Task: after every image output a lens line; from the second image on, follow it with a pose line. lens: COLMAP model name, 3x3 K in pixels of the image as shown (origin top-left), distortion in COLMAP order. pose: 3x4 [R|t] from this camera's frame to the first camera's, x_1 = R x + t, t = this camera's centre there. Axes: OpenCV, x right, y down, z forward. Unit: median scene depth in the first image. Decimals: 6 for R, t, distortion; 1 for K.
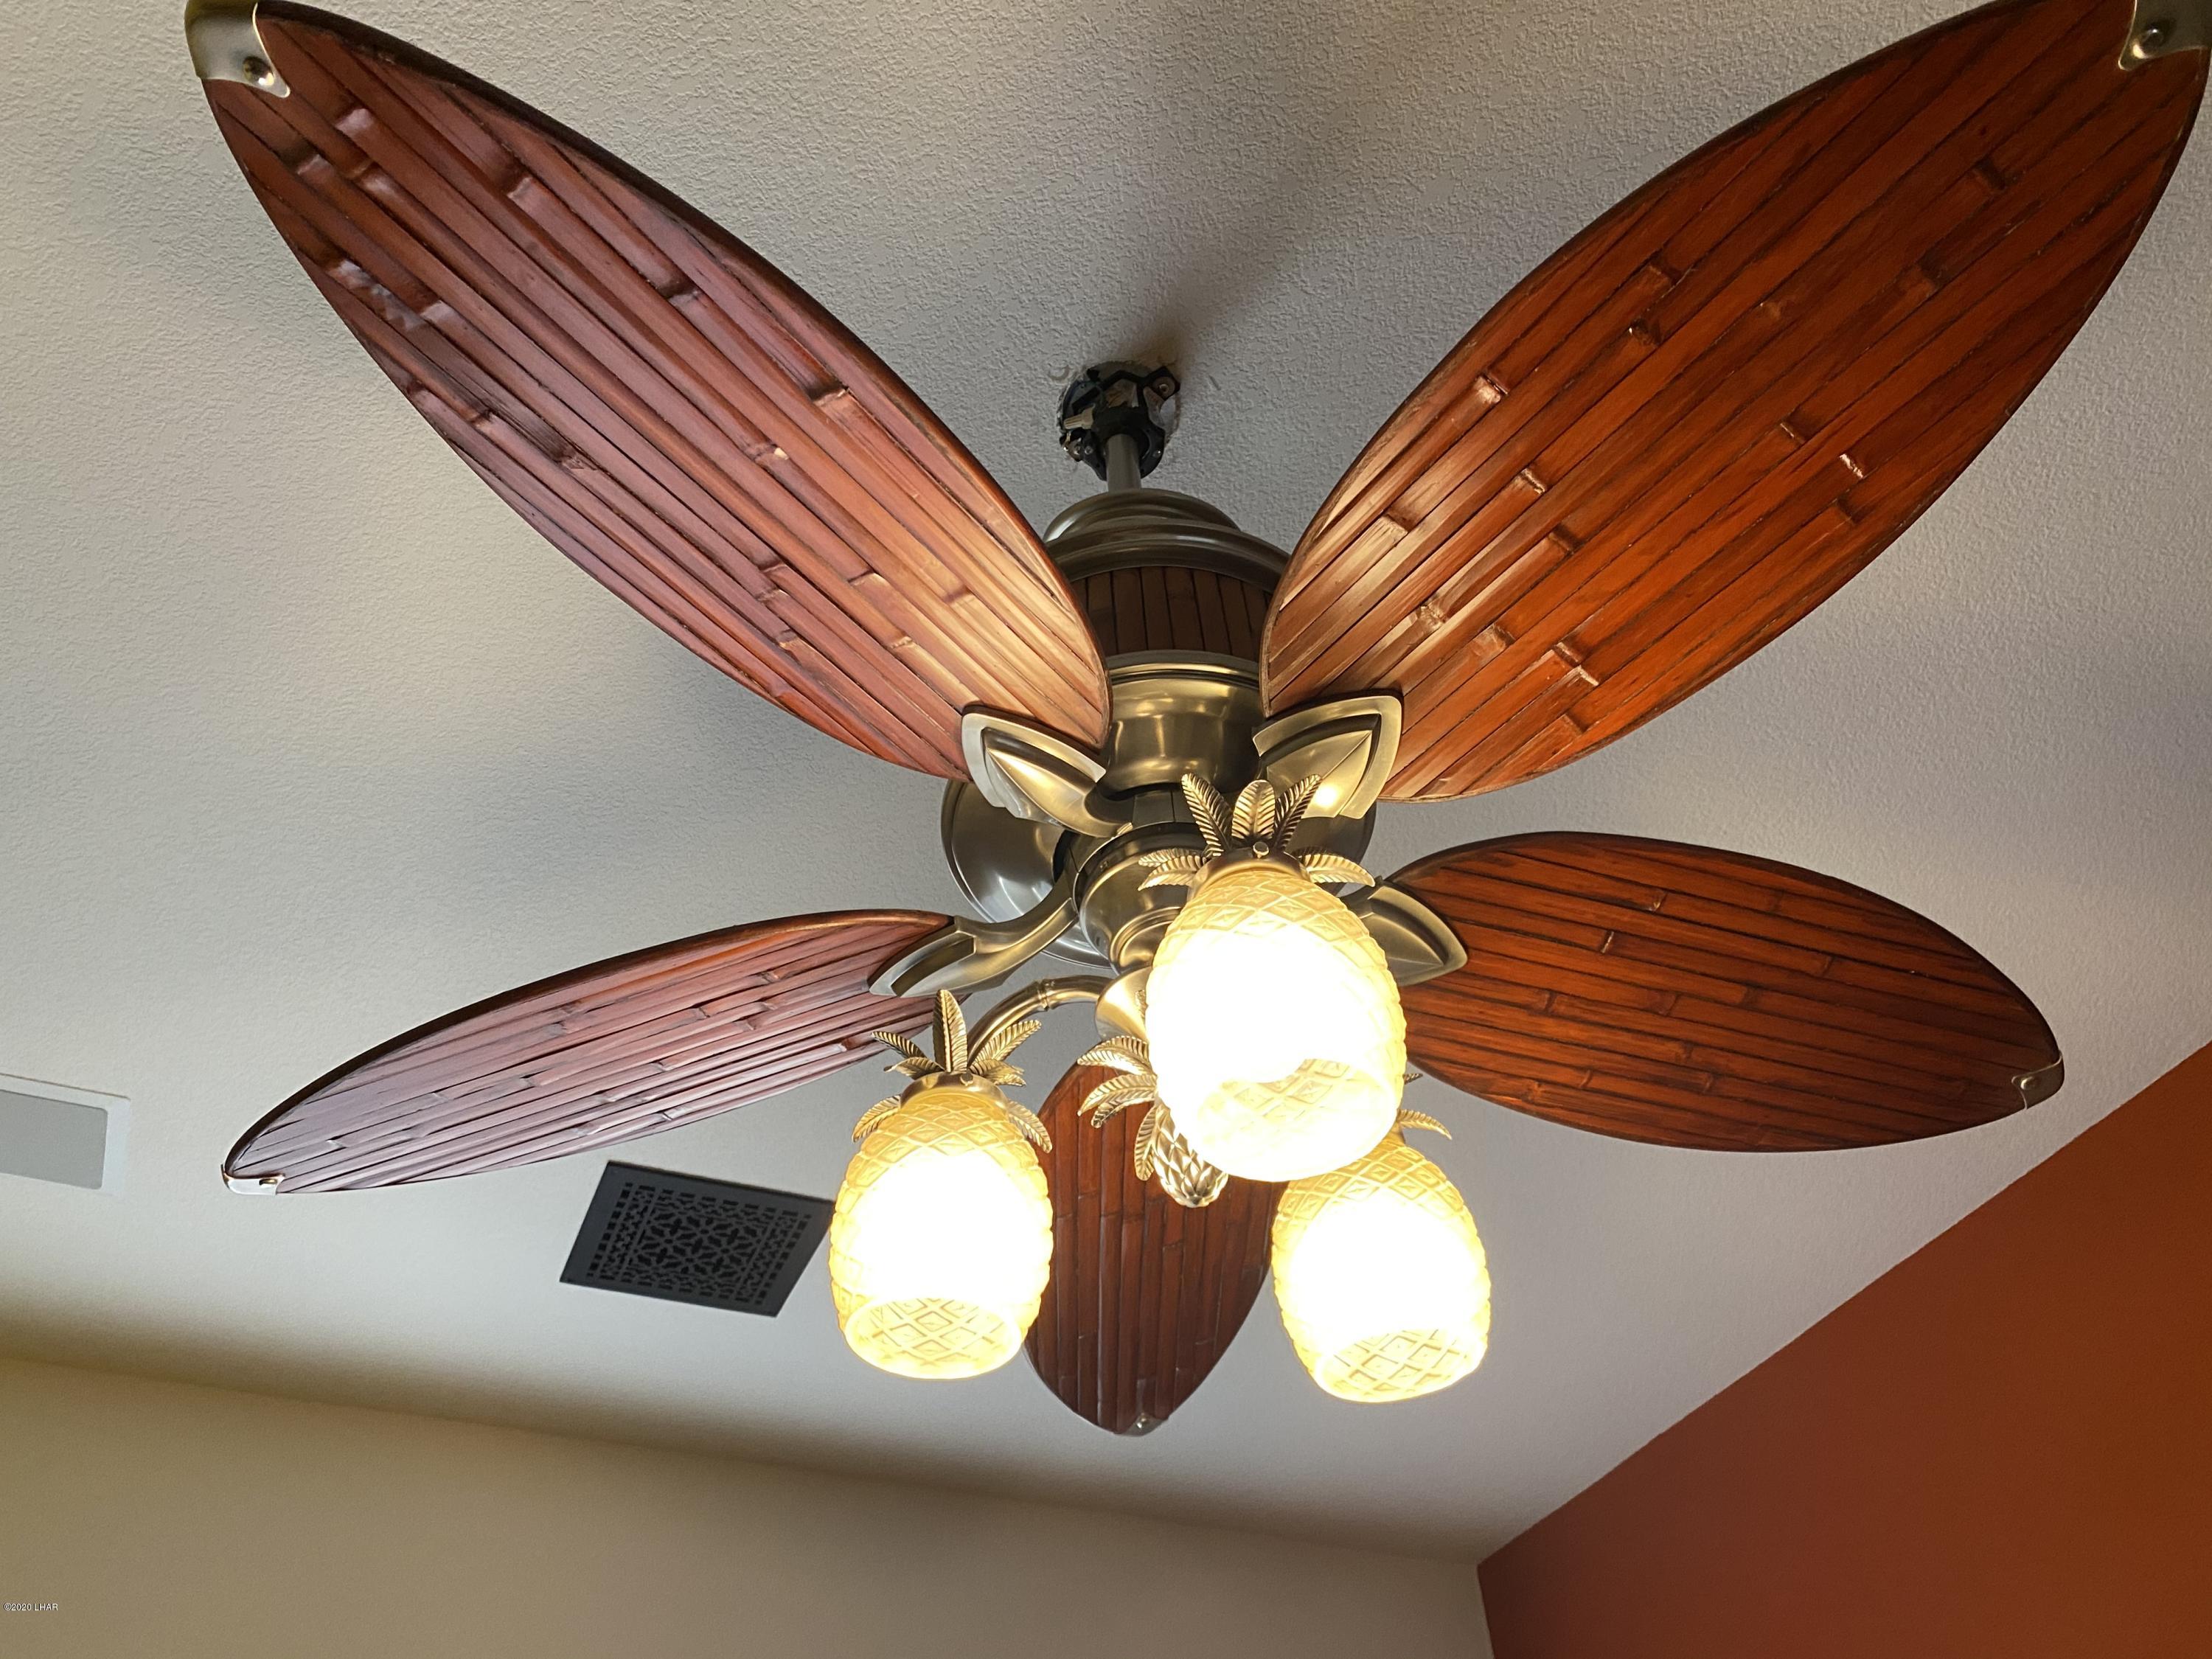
lens RADIAL K [[1686.4, 0, 1100.5], [0, 1686.4, 840.9], [0, 0, 1]] dist [0.043531, -0.058309]
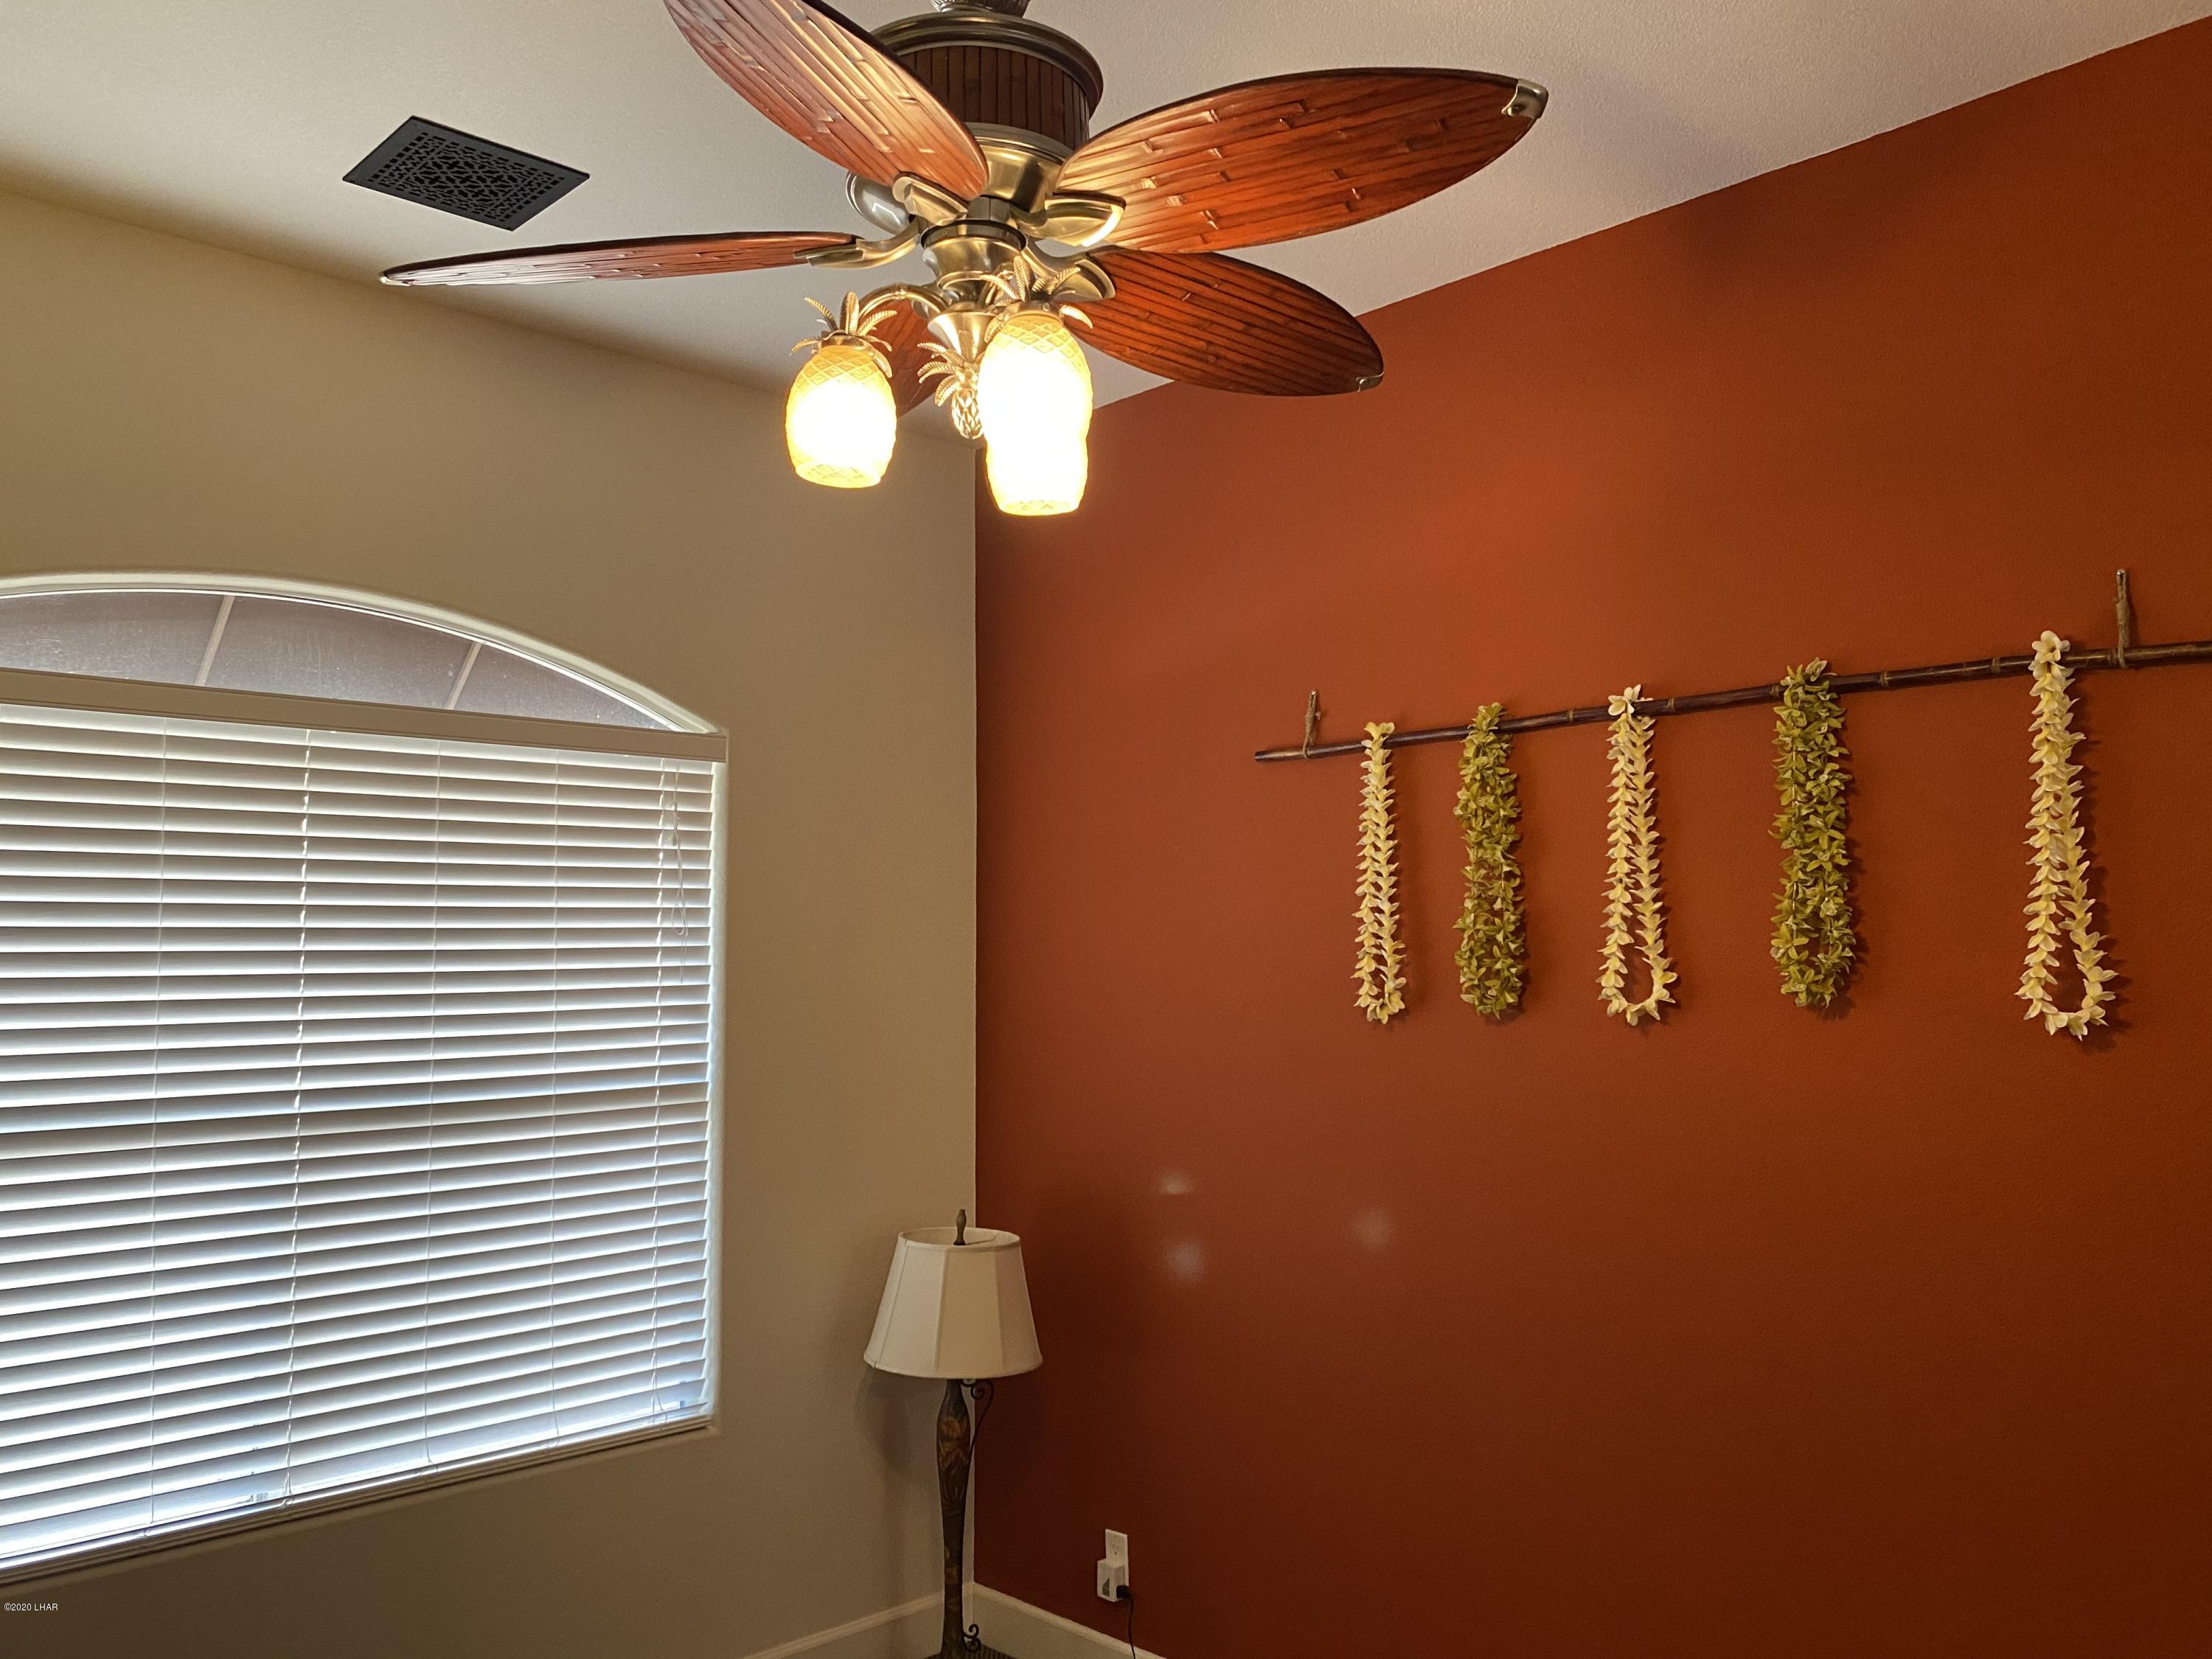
lens RADIAL K [[1686.4, 0, 1106.9], [0, 1686.4, 829.5], [0, 0, 1]] dist [0.043531, -0.058309]
pose [[0.938516, 0.063172, 0.339406, -0.389533], [-0.268378, 0.751916, 0.602159, -0.611418], [-0.217165, -0.656225, 0.722640, -0.740866]]
